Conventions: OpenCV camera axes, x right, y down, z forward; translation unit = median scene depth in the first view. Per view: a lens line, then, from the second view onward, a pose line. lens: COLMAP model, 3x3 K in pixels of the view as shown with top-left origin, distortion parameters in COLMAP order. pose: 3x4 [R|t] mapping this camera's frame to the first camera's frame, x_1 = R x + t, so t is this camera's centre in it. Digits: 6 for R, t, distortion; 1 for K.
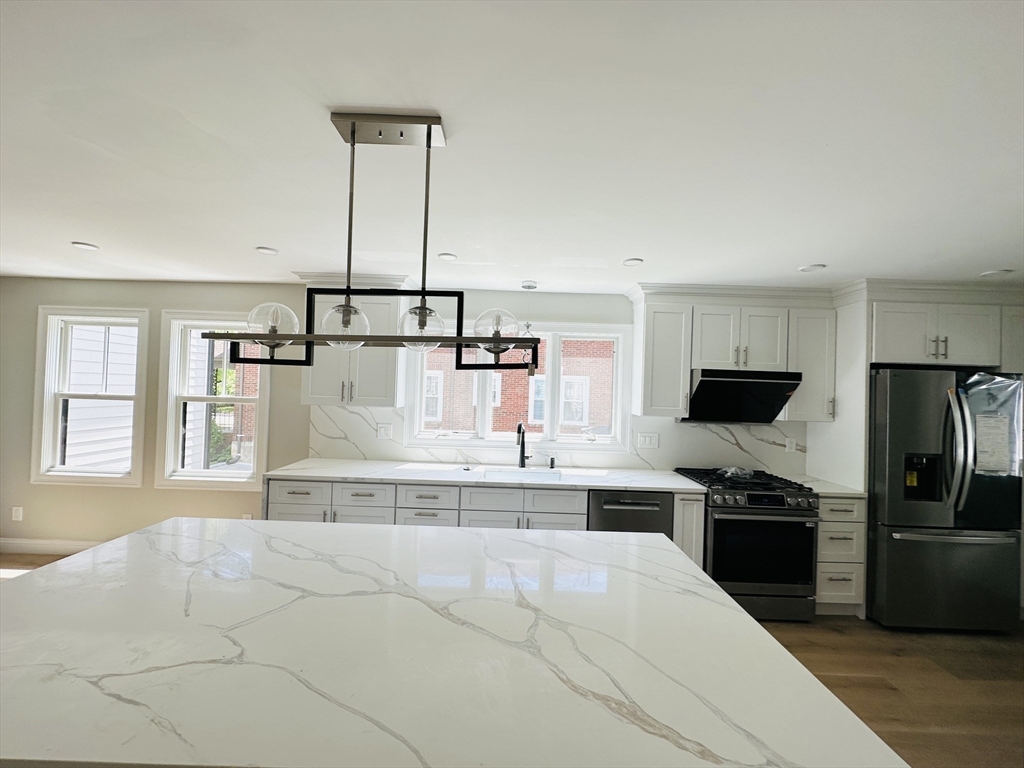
lens RADIAL K [[409.4, 0, 513.2], [0, 409.4, 381.9], [0, 0, 1]] dist [-0.002432, 0.000848]
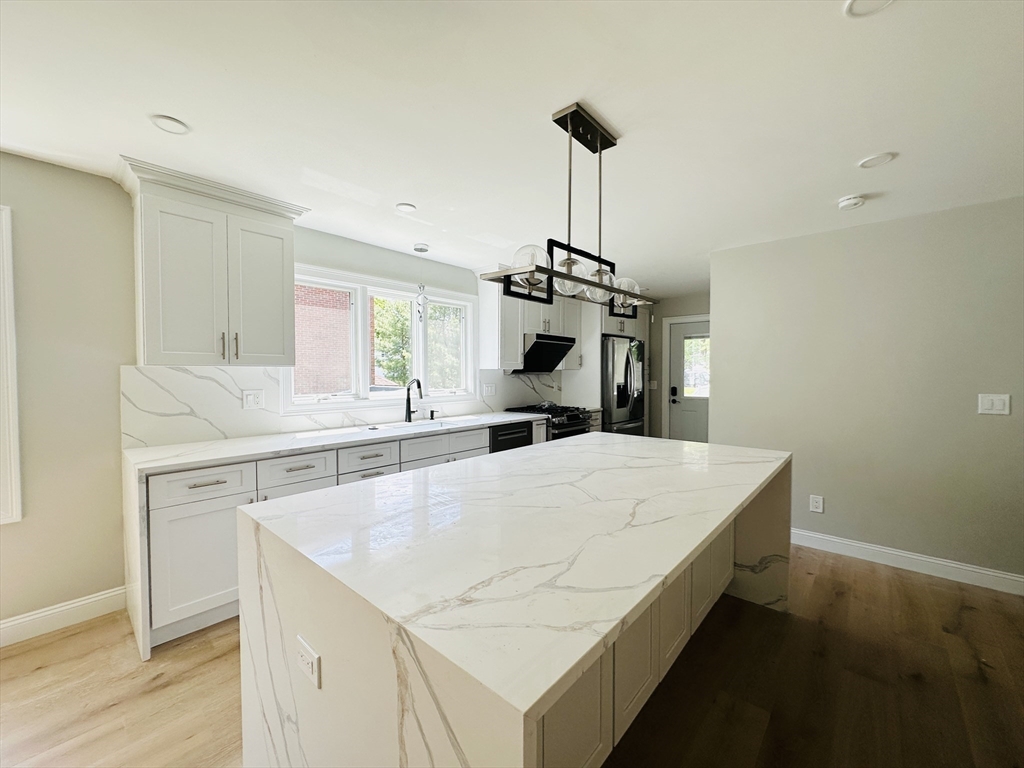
lens RADIAL K [[409.4, 0, 510.4], [0, 409.4, 384.6], [0, 0, 1]] dist [-0.002432, 0.000848]
pose [[0.665992, -0.054348, 0.743976, -0.629416], [0.007723, 0.997791, 0.065976, 0.048524], [-0.745919, -0.038194, 0.664941, 0.117205]]
